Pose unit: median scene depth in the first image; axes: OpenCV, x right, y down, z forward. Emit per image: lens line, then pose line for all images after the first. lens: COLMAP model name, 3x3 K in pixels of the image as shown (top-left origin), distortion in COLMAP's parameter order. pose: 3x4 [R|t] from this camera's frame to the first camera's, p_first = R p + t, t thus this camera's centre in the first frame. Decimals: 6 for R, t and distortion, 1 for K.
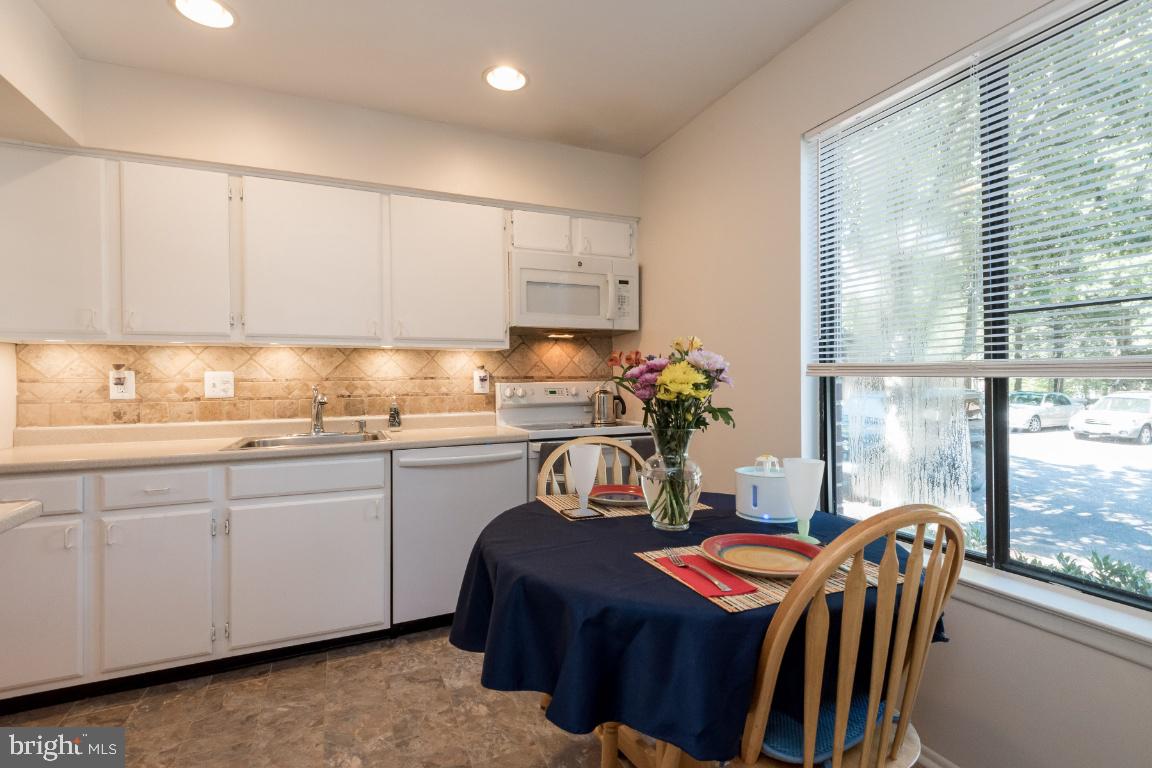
lens RADIAL K [[541.1, 0, 583.9], [0, 541.1, 378.6], [0, 0, 1]] dist [0.025013, -0.000537]
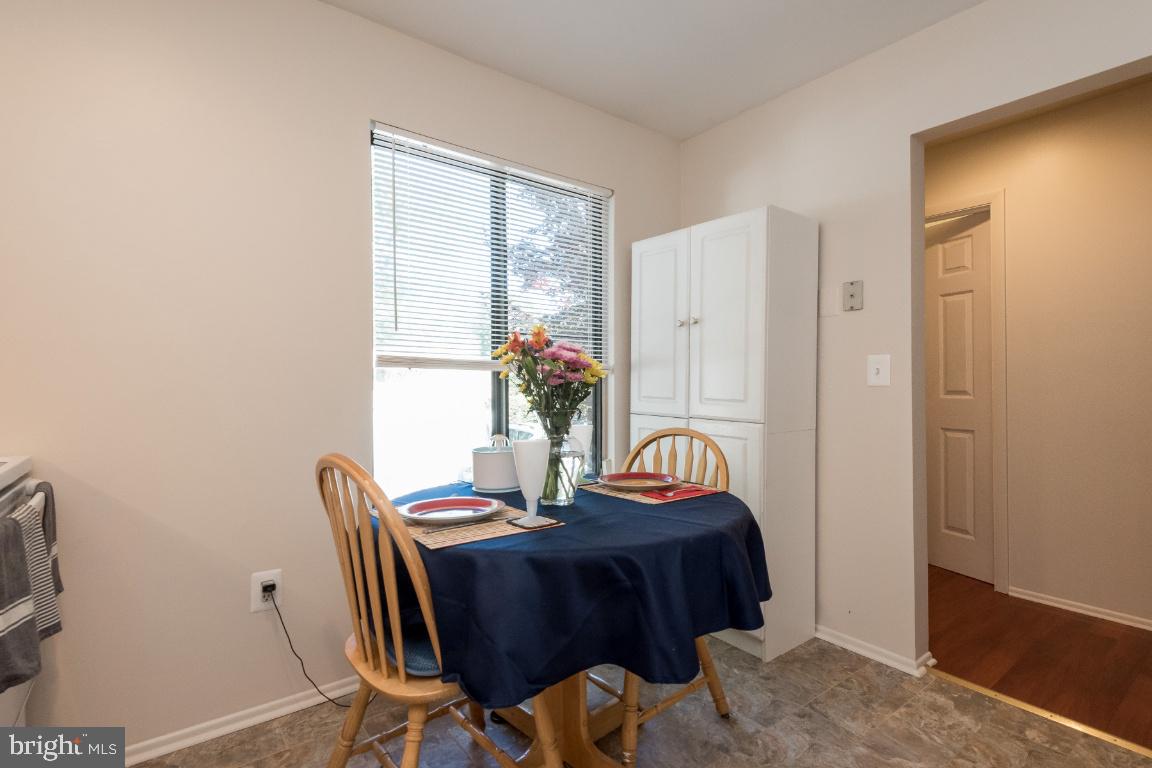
lens RADIAL K [[541.1, 0, 583.9], [0, 541.1, 378.6], [0, 0, 1]] dist [0.025013, -0.000537]
pose [[-0.279456, 0.004635, 0.960147, -0.825342], [-0.000590, 0.999987, -0.004999, 0.026694], [-0.960158, -0.001963, -0.279449, 1.172868]]
